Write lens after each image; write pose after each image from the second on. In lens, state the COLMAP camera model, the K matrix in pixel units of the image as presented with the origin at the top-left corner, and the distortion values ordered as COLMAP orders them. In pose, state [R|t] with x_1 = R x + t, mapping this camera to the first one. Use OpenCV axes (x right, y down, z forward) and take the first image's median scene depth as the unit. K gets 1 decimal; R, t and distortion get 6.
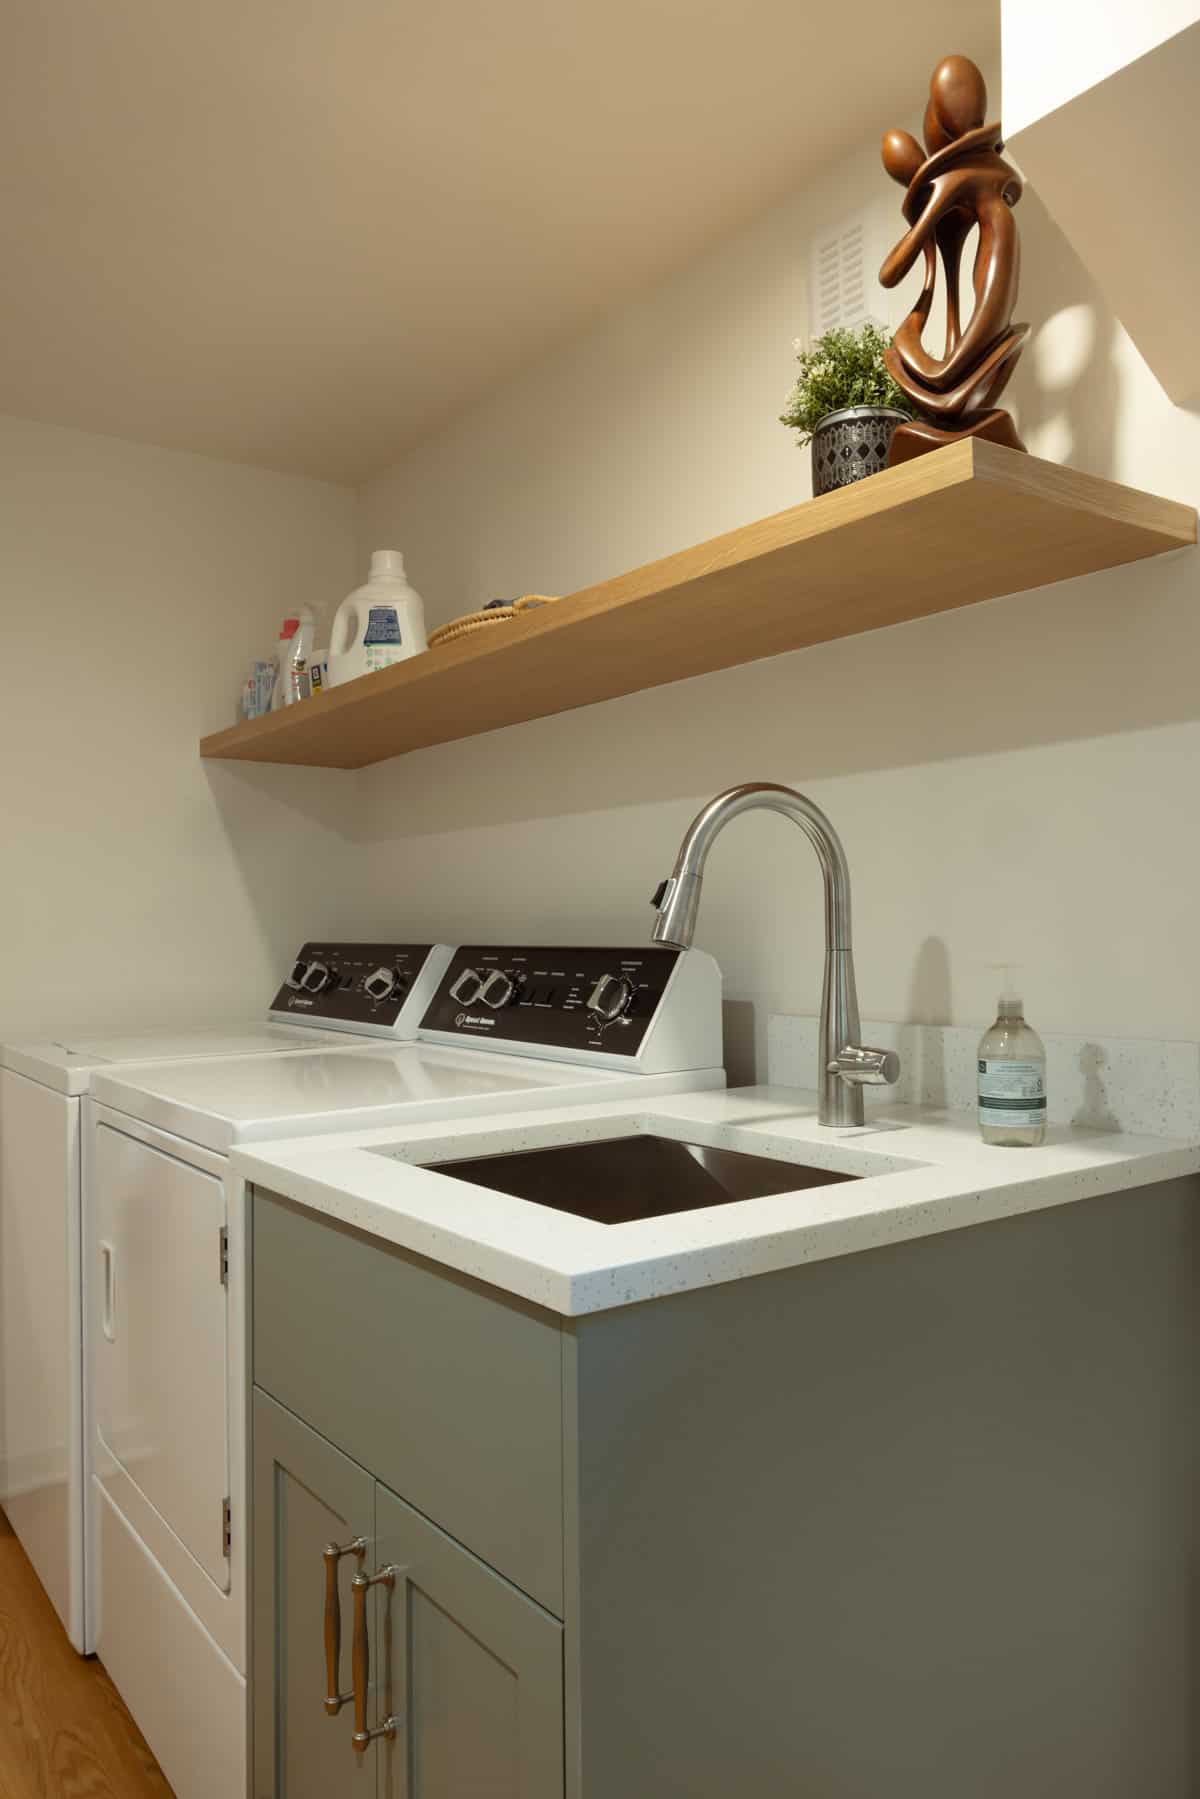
lens RADIAL K [[1354.1, 0, 640.0], [0, 1354.1, 877.0], [0, 0, 1]] dist [-0.025830, 0.010580]
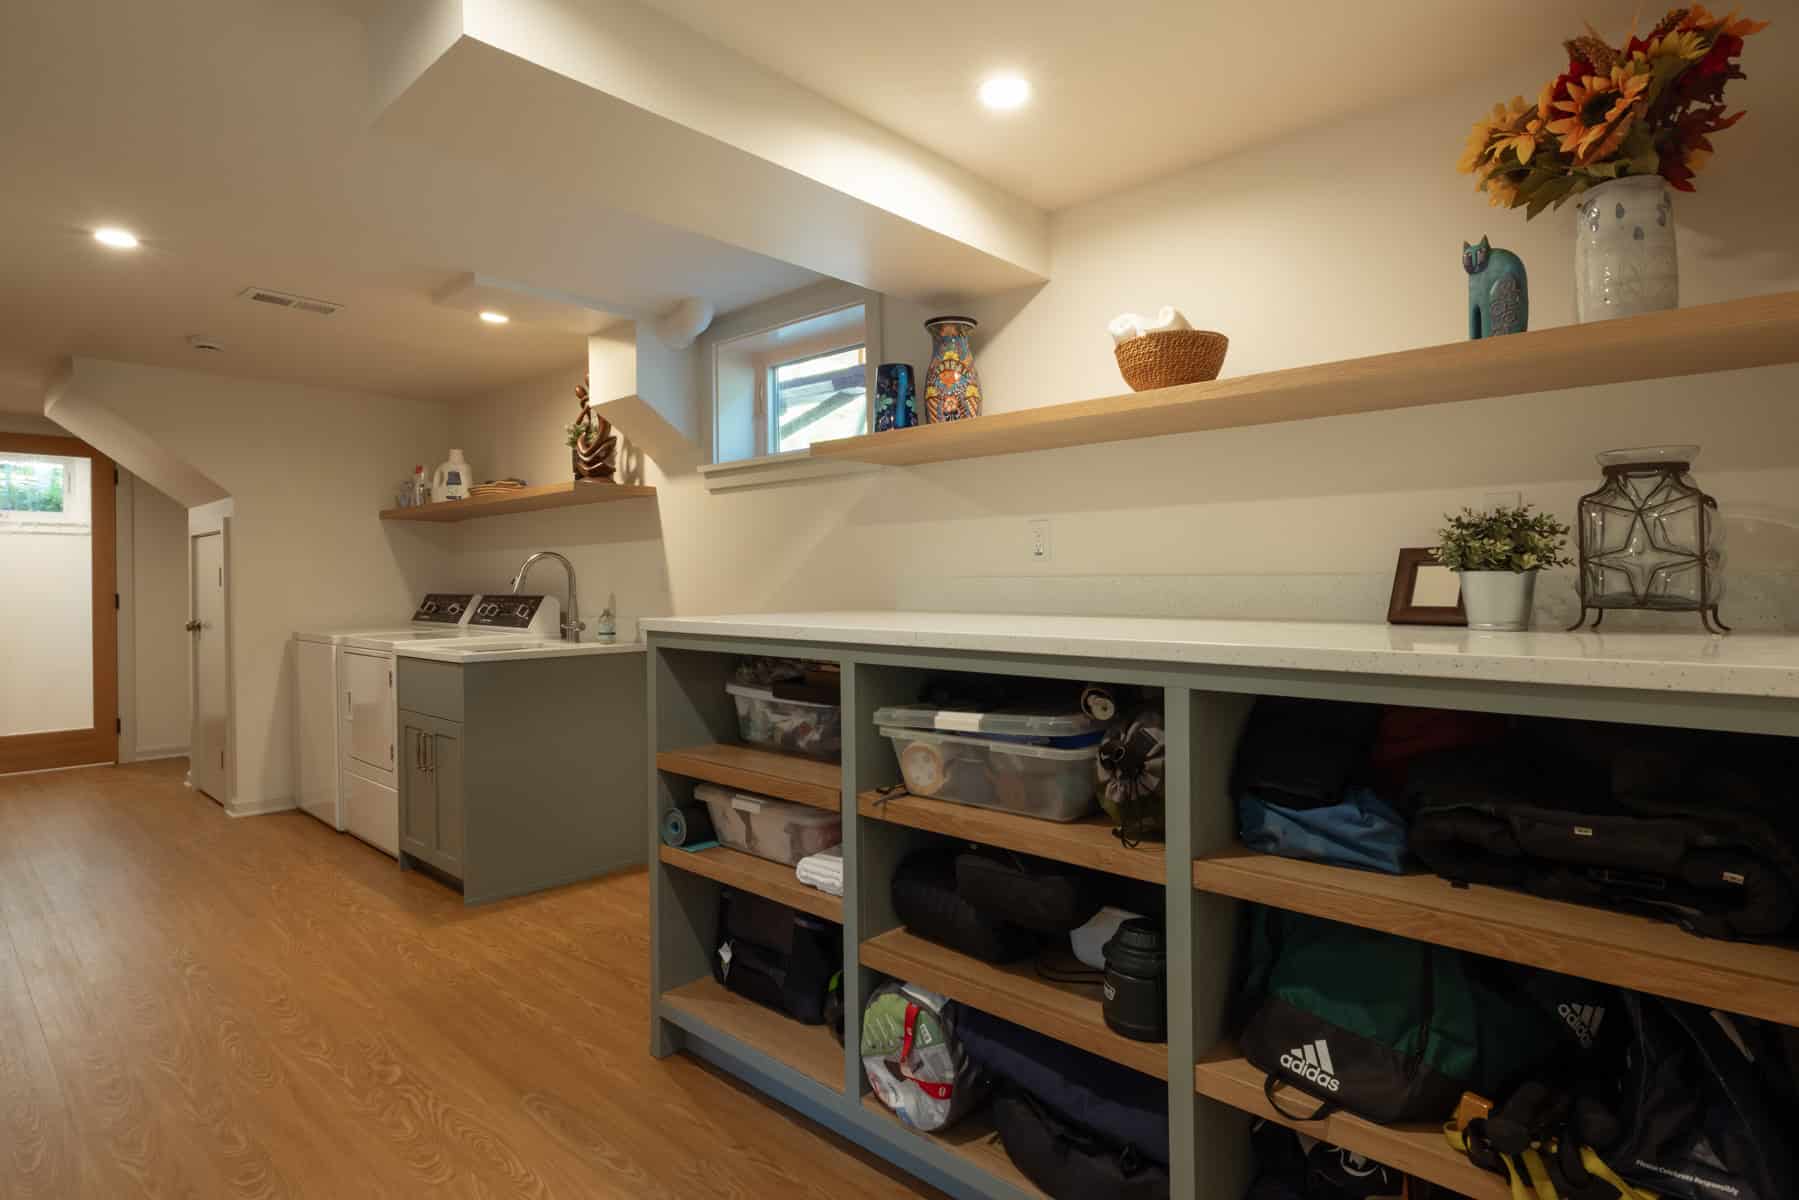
lens RADIAL K [[927.6, 0, 928.3], [0, 927.6, 591.3], [0, 0, 1]] dist [-0.002279, 0.002570]
pose [[0.975129, 0.003617, 0.221610, 0.357816], [-0.013320, 0.999016, 0.042305, -0.053029], [-0.221239, -0.044205, 0.974217, -1.135056]]
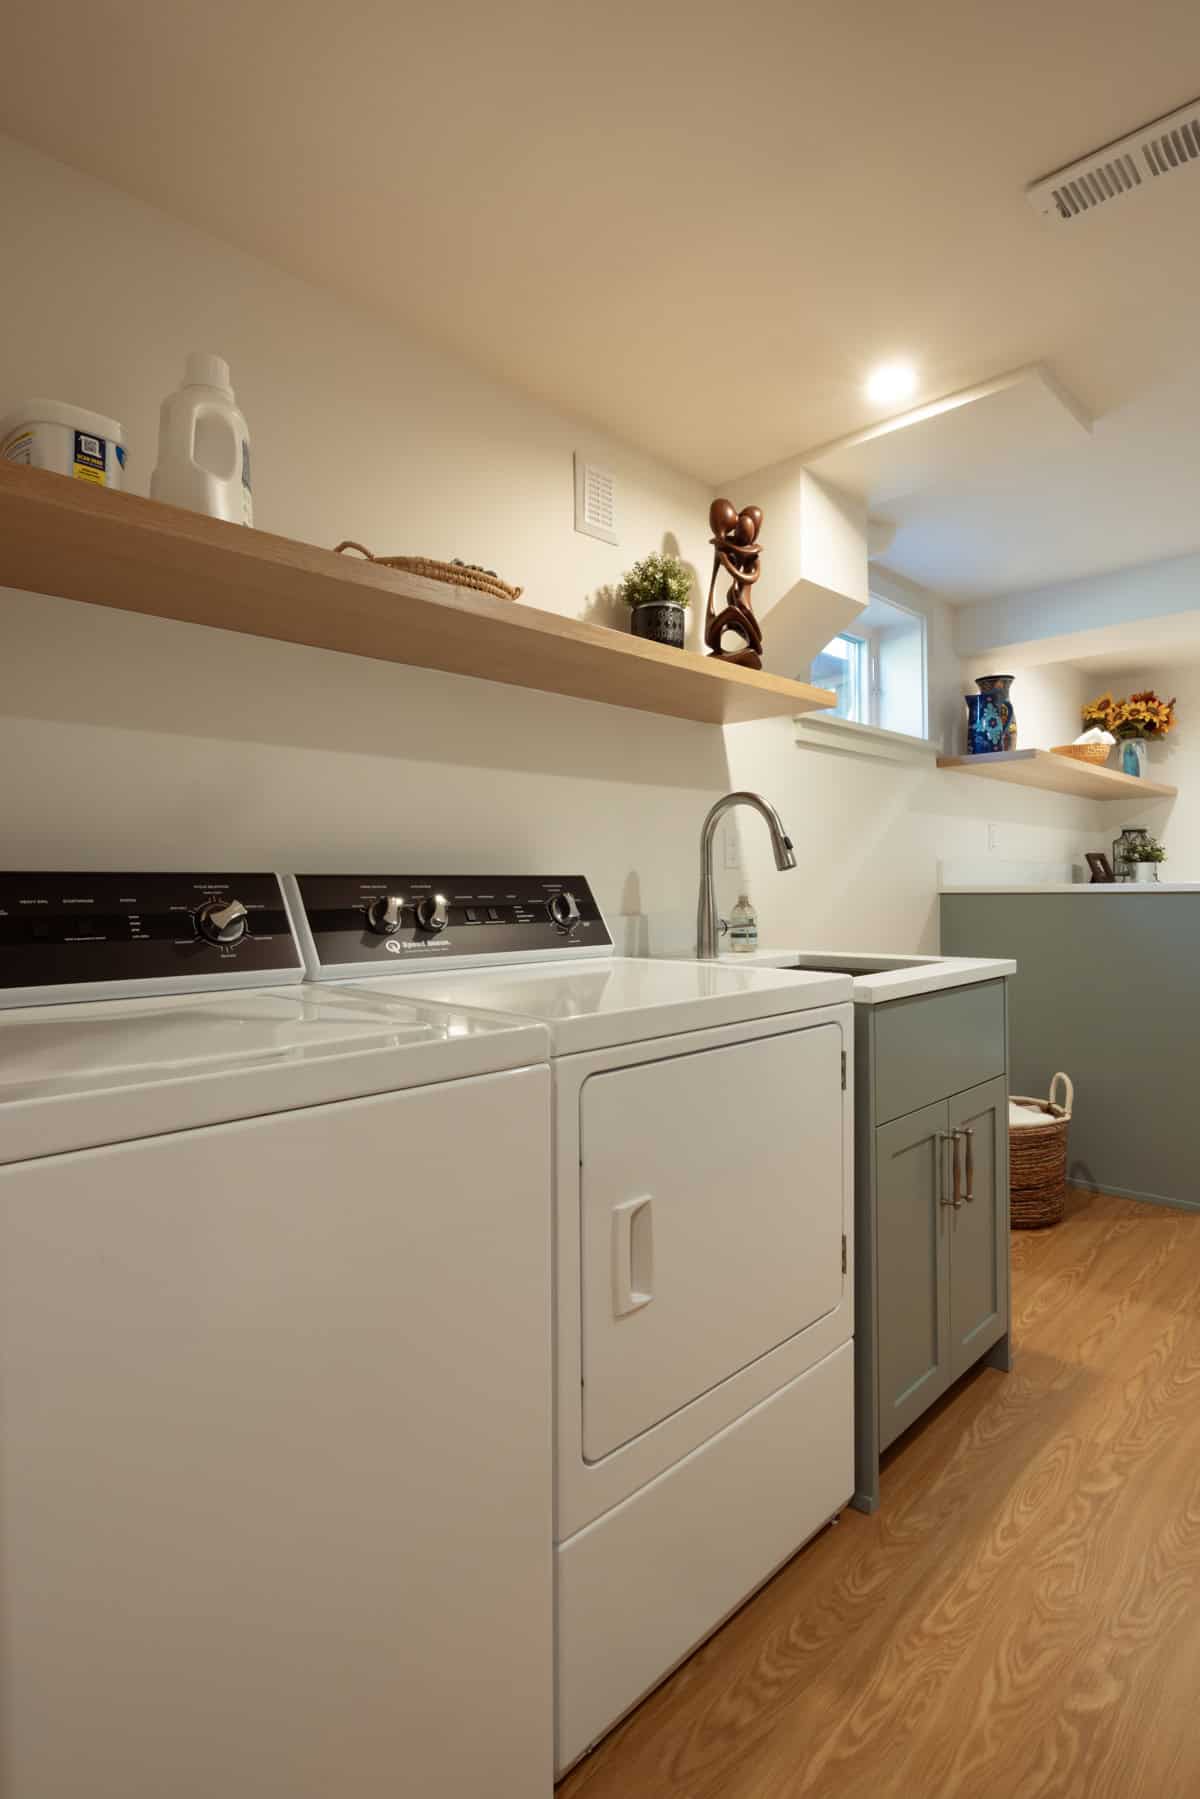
lens RADIAL K [[927.6, 0, 613.2], [0, 927.6, 913.7], [0, 0, 1]] dist [-0.002279, 0.002570]
pose [[-0.194761, -0.009449, 0.980805, -0.793162], [-0.018120, 0.999818, 0.006034, 0.070210], [-0.980683, -0.016597, -0.194897, 0.923509]]
